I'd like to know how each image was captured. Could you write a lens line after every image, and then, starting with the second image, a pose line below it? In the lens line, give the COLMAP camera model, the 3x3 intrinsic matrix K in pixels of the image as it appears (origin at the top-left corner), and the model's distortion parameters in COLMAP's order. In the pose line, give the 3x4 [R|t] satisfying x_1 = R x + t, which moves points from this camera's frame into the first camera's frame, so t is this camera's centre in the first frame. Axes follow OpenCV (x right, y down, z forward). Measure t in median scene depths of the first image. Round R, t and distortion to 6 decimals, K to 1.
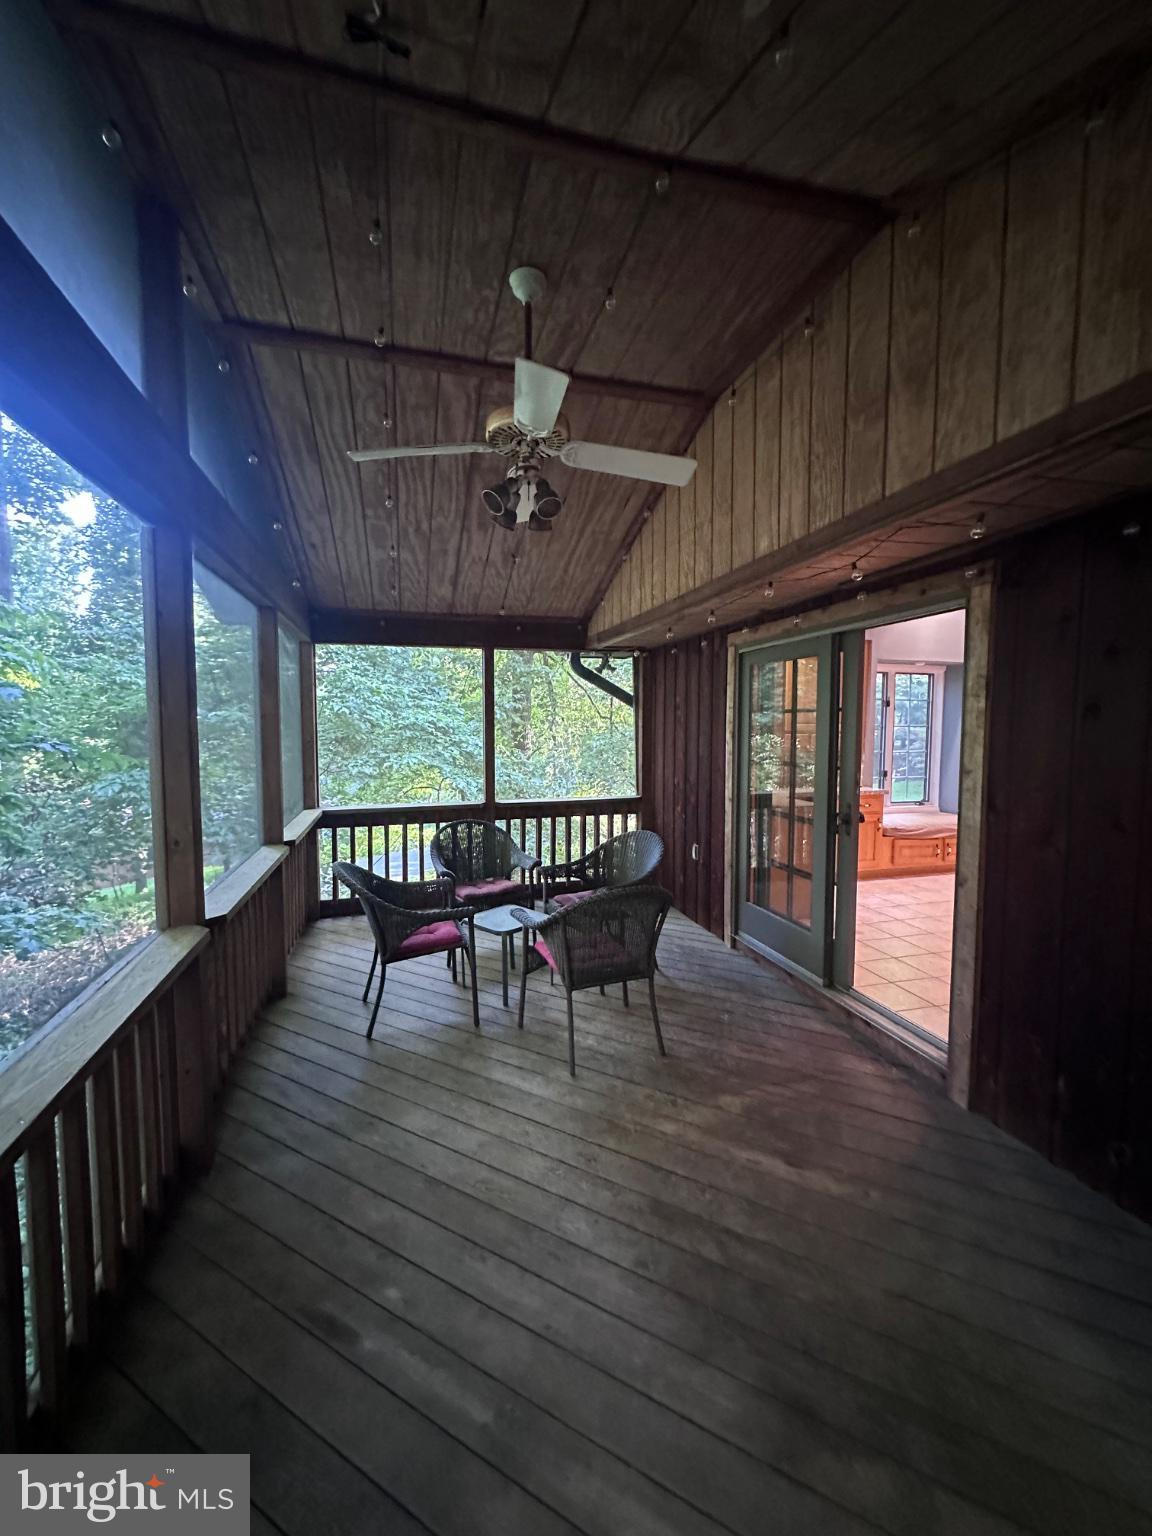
lens RADIAL K [[613.4, 0, 576.0], [0, 613.4, 768.0], [0, 0, 1]] dist [-0.002879, 0.000650]
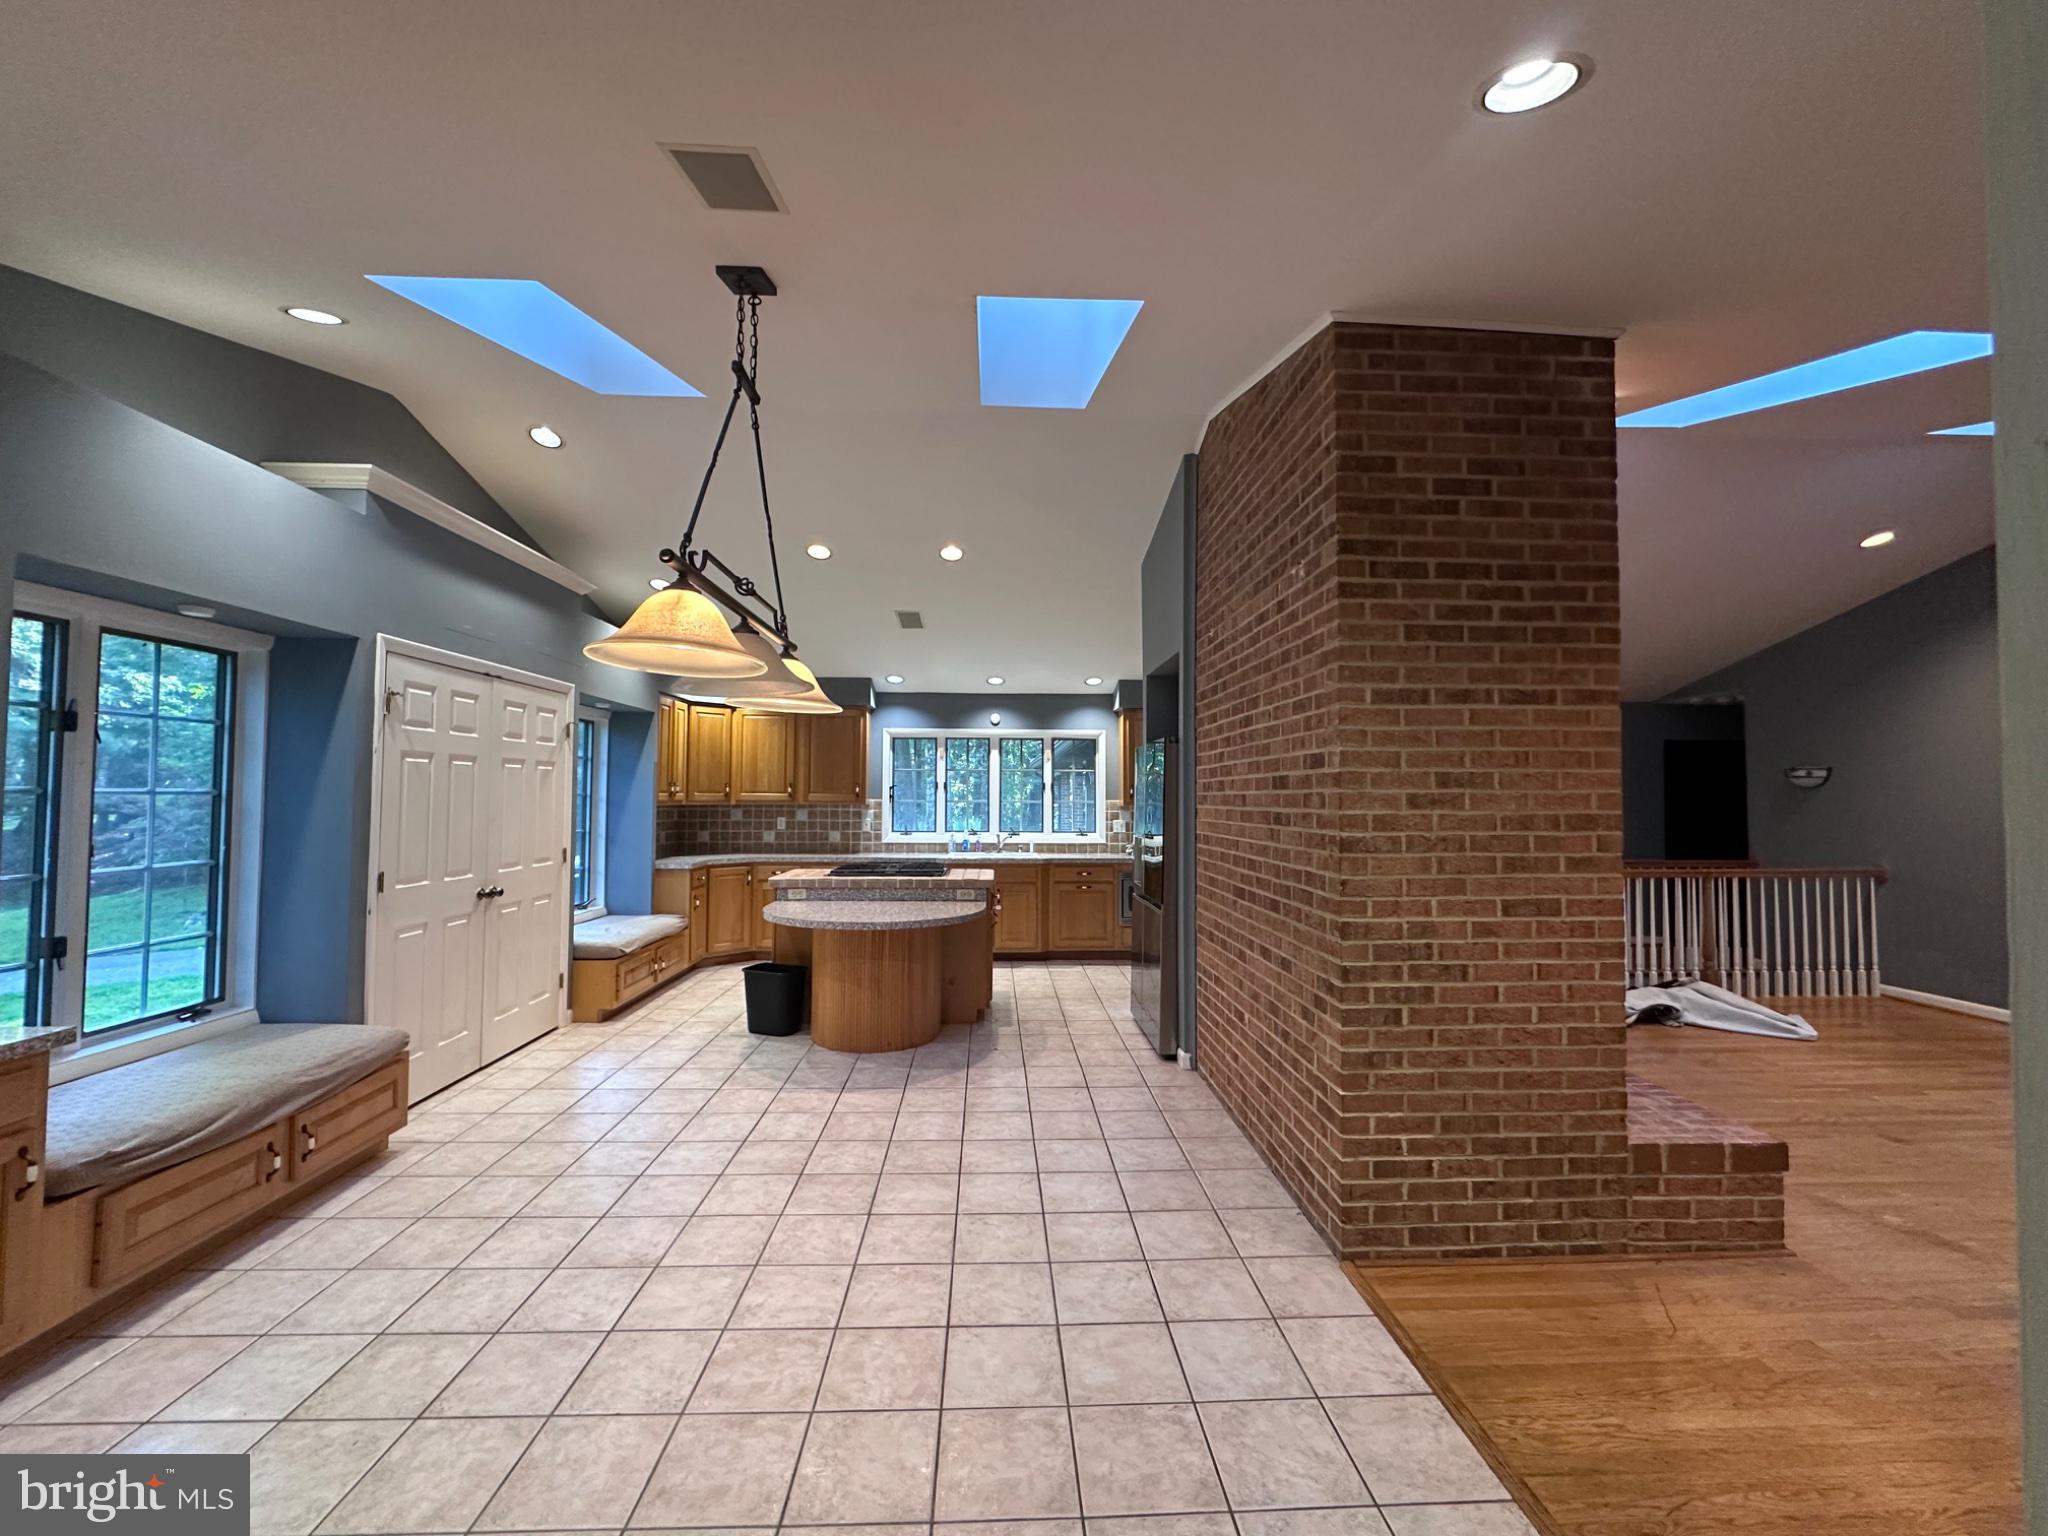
lens RADIAL K [[817.9, 0, 1024.0], [0, 817.9, 768.0], [0, 0, 1]] dist [-0.002879, 0.000650]
pose [[0.231695, 0.033132, 0.972224, 0.222654], [0.059167, 0.997090, -0.048079, -0.032940], [-0.970988, 0.068663, 0.229060, 0.442767]]
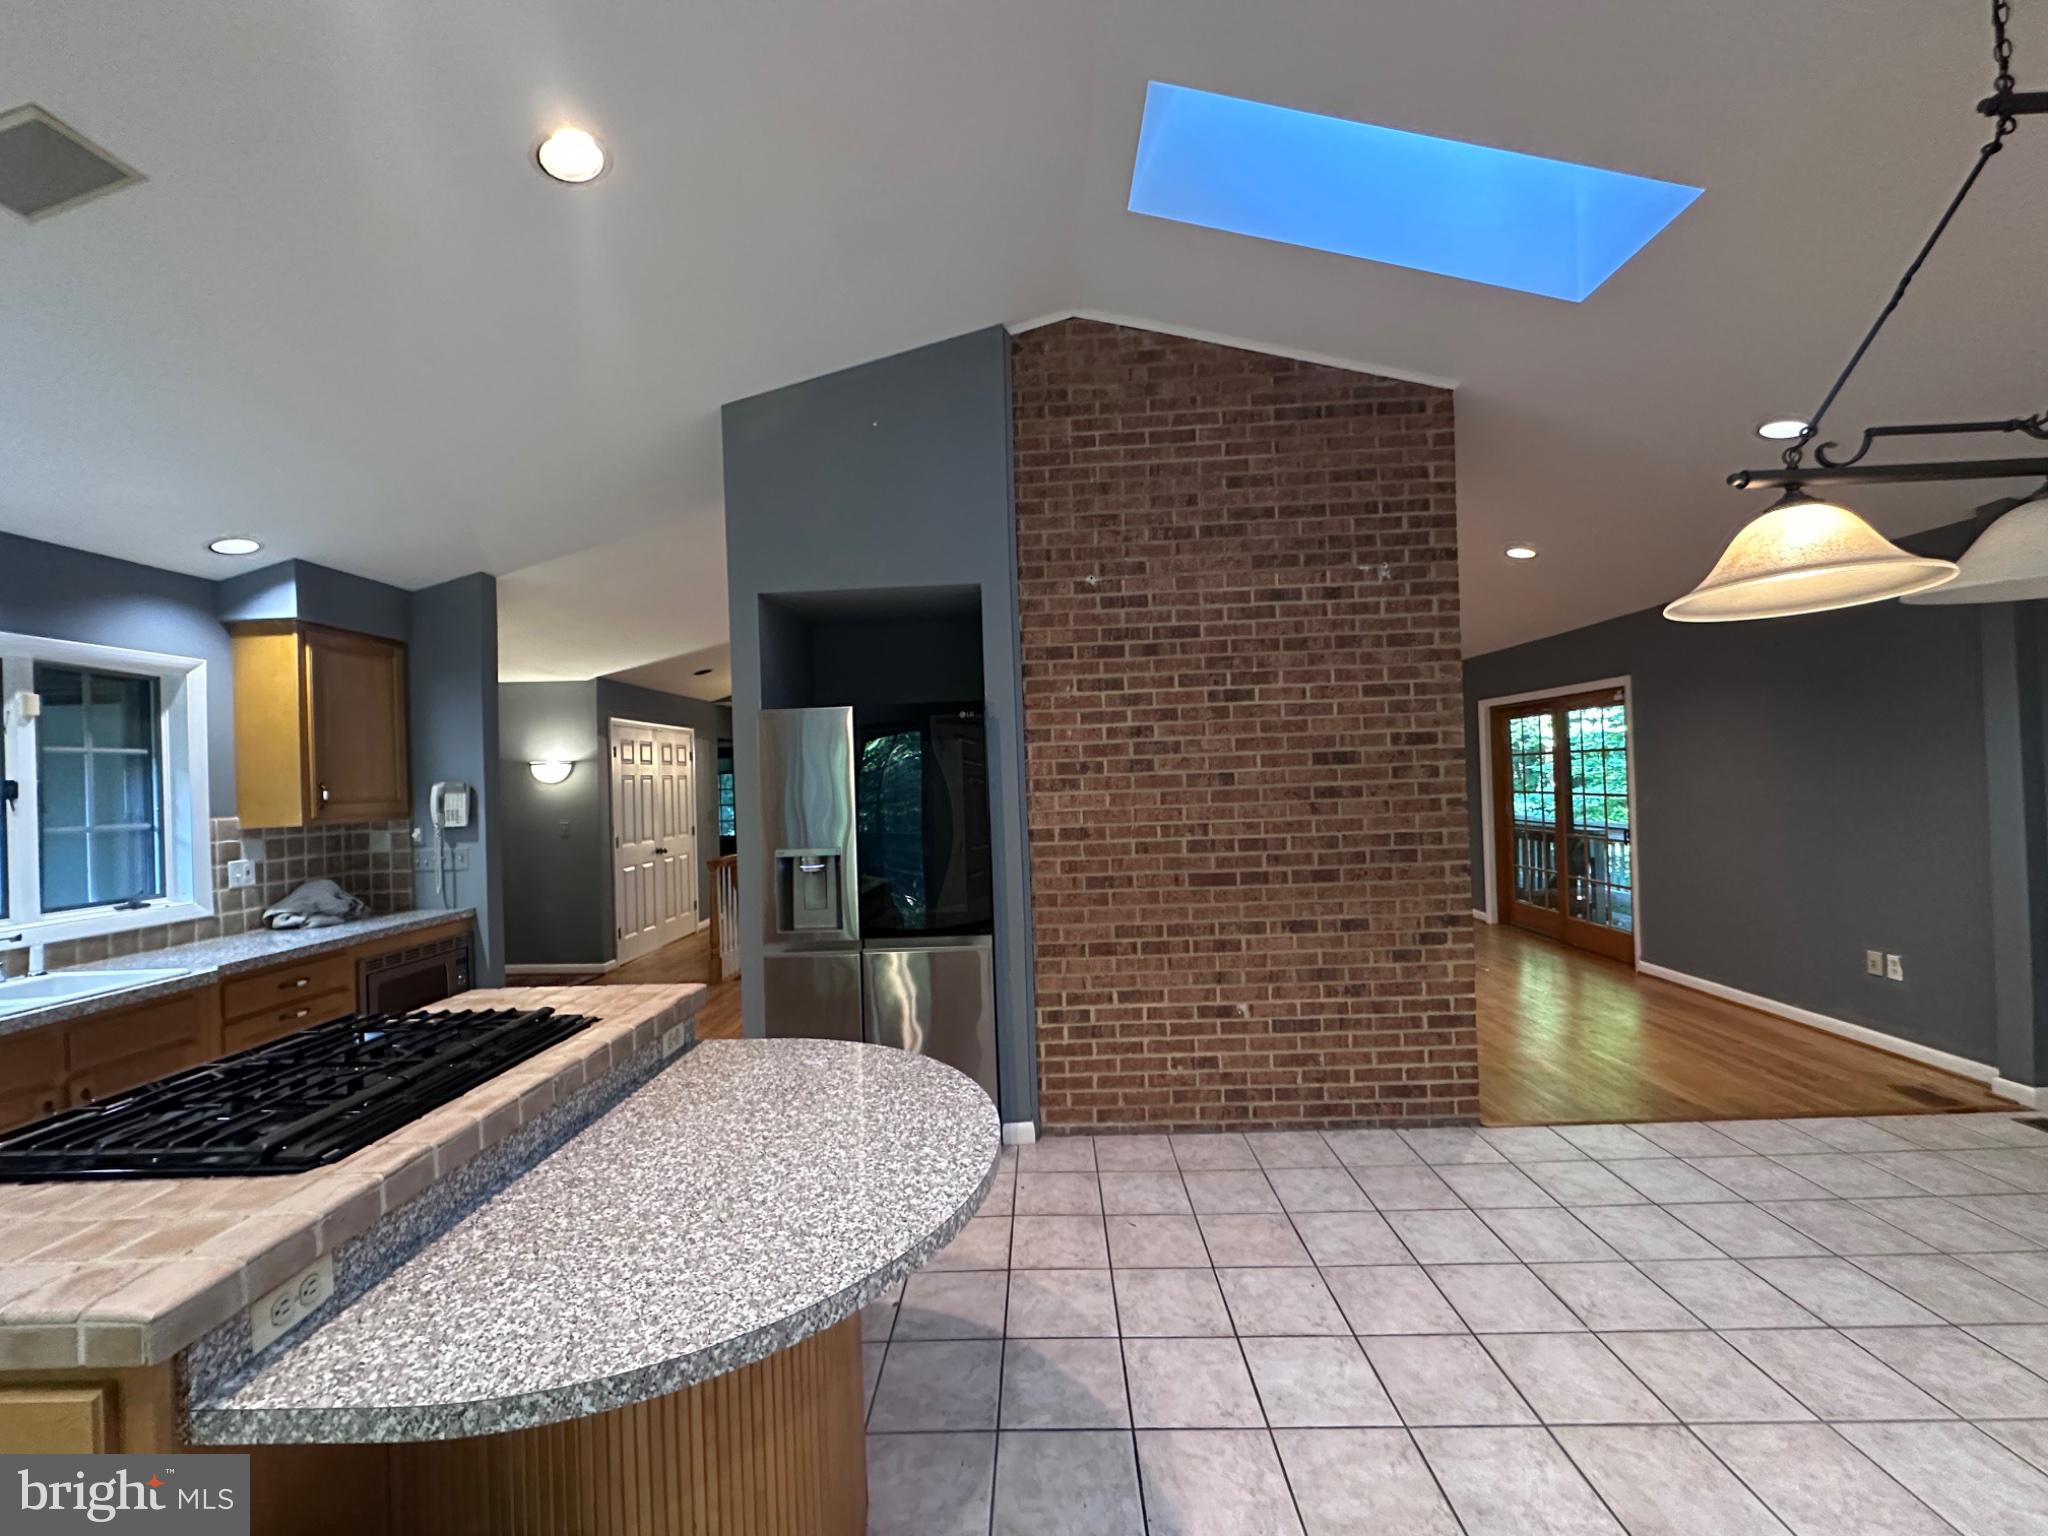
lens RADIAL K [[817.9, 0, 1024.0], [0, 817.9, 768.0], [0, 0, 1]] dist [-0.002879, 0.000650]
pose [[-0.954567, 0.034346, 0.296012, 0.774444], [0.051846, 0.997328, 0.051471, -0.070006], [-0.293453, 0.064479, -0.953797, 0.968332]]
